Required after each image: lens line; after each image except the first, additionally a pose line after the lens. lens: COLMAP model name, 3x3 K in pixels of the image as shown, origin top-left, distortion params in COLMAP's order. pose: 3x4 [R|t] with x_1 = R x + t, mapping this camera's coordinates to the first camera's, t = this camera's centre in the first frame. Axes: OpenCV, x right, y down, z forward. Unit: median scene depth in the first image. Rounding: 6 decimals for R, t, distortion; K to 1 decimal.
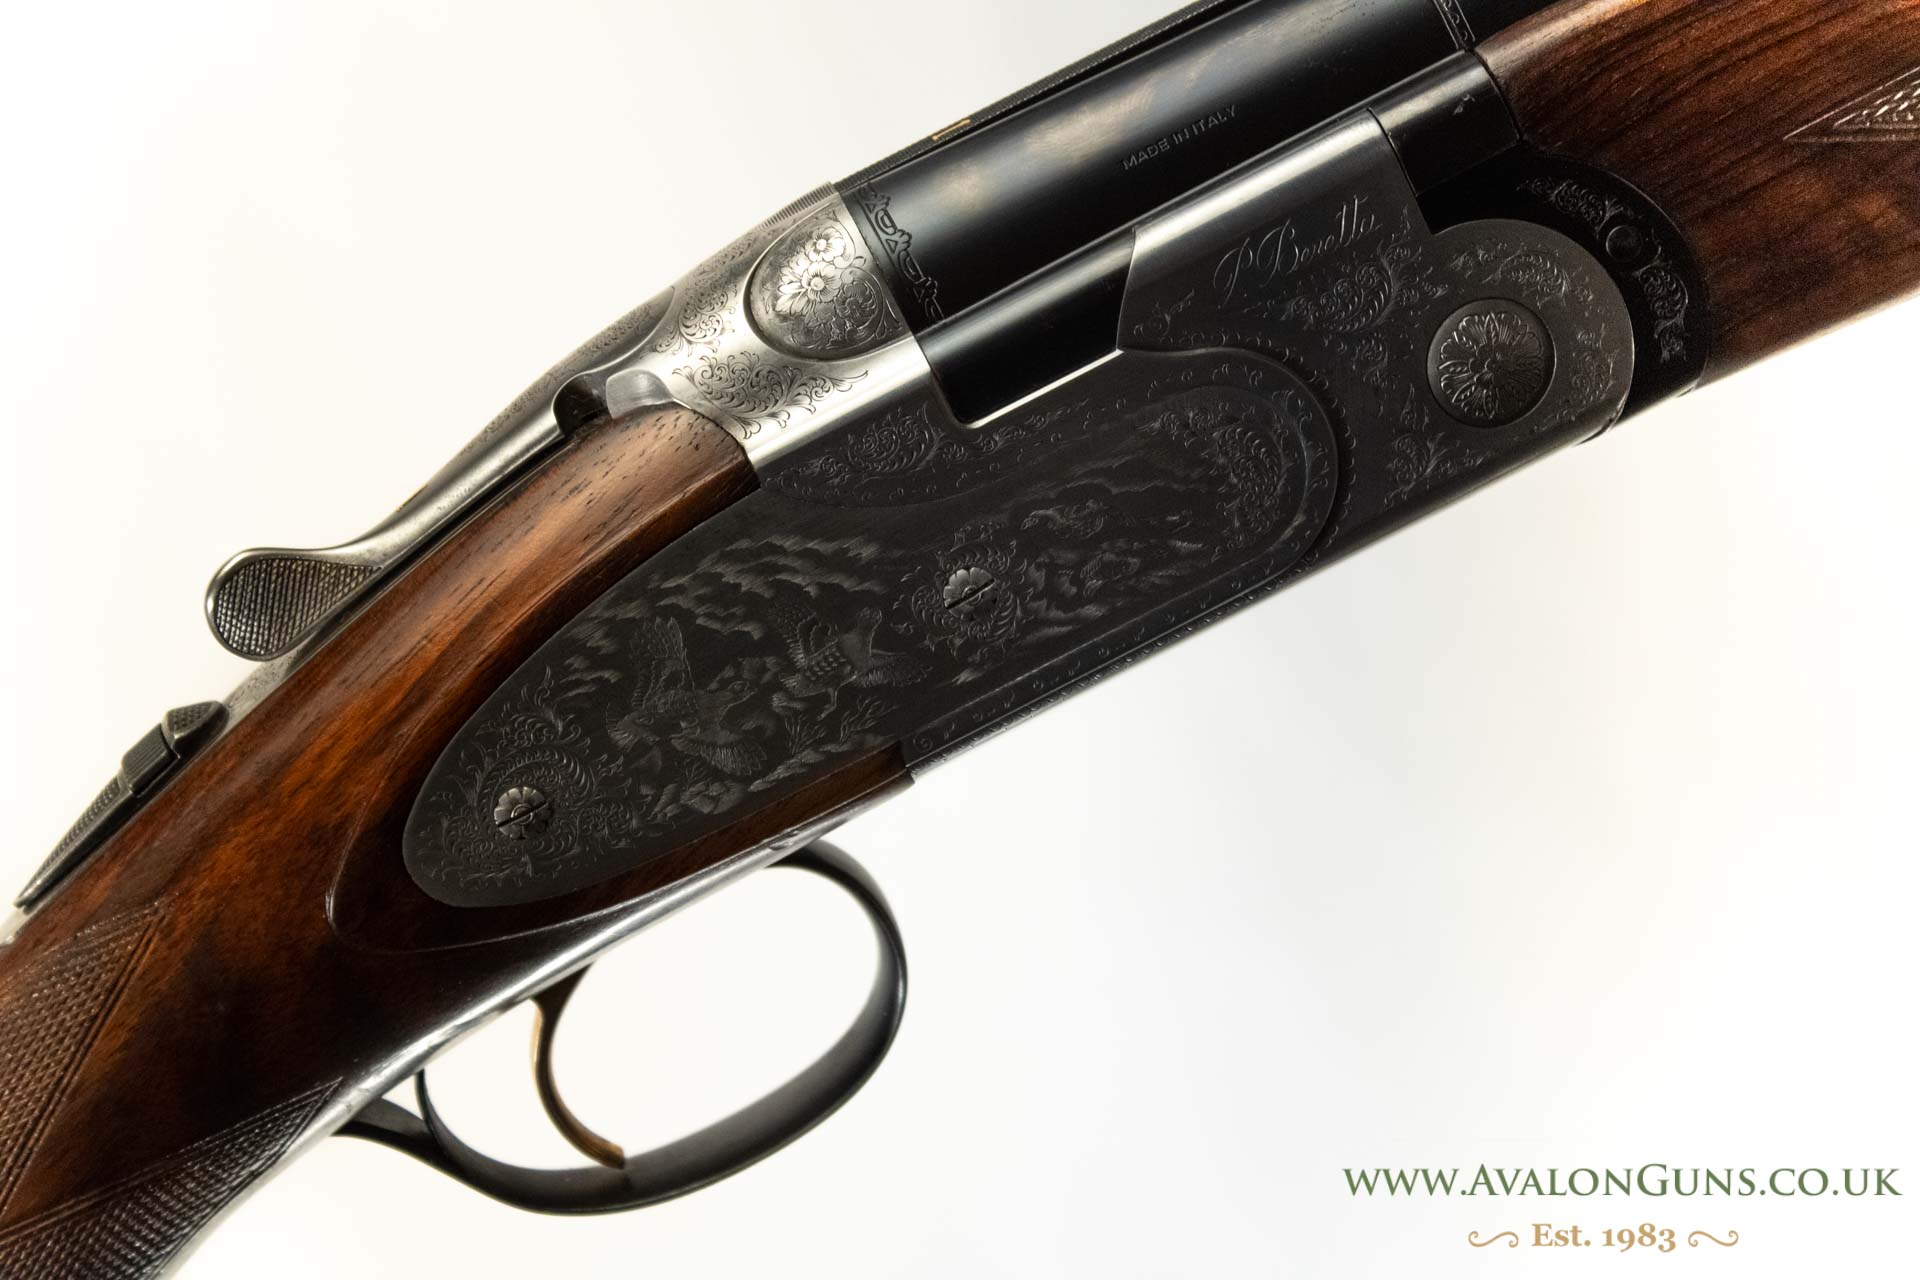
lens RADIAL K [[4895.3, 0, 960.7], [0, 4895.3, 638.6], [0, 0, 1]] dist [0.054829, 0.000000]
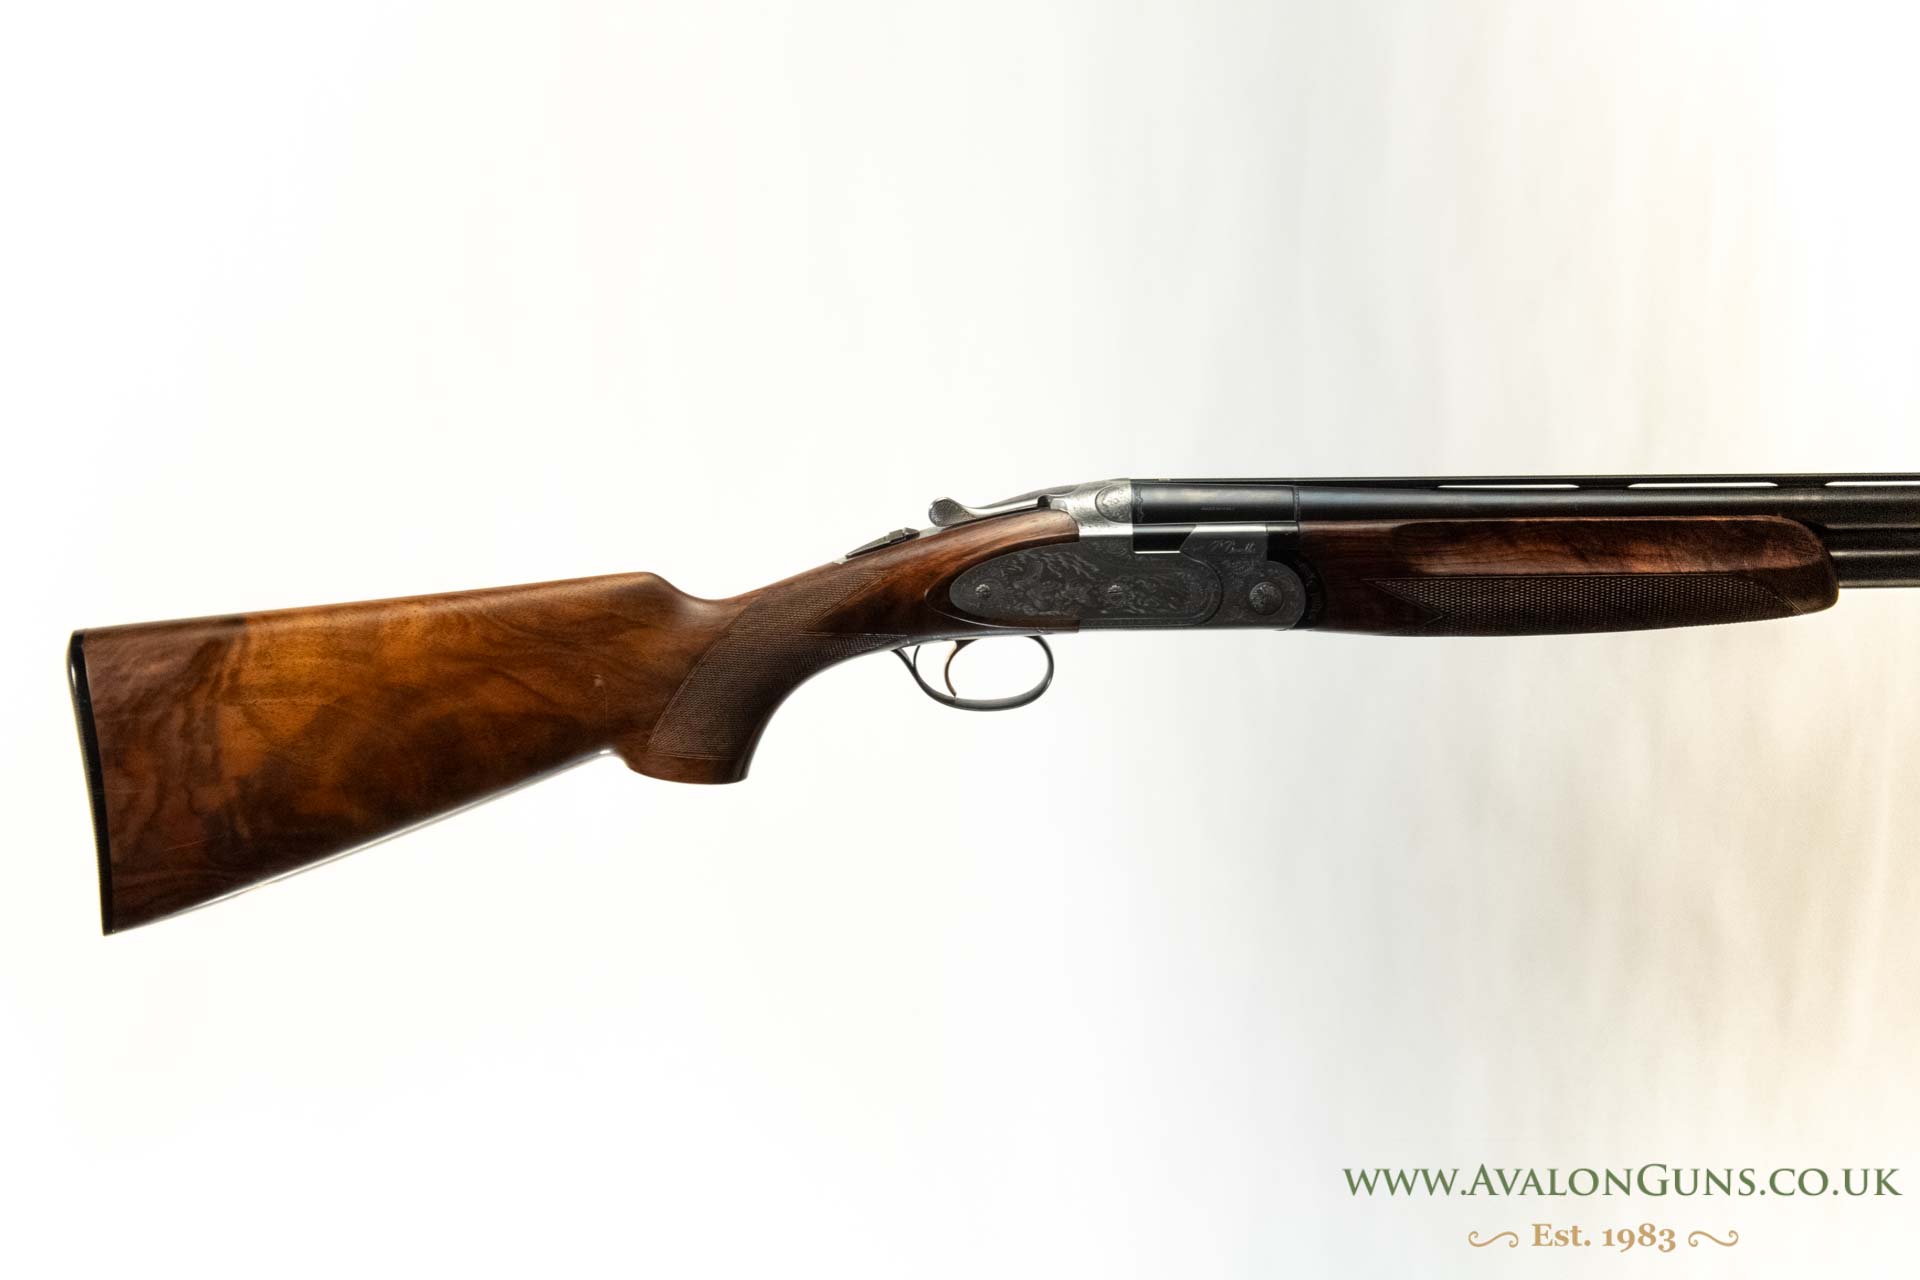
lens RADIAL K [[4895.3, 0, 959.7], [0, 4895.3, 640.7], [0, 0, 1]] dist [0.054829, 0.000000]
pose [[0.896690, 0.441973, -0.024627, 0.003893], [-0.442654, 0.895553, -0.045188, 0.247872], [0.002083, 0.051421, 0.998675, -2.765398]]
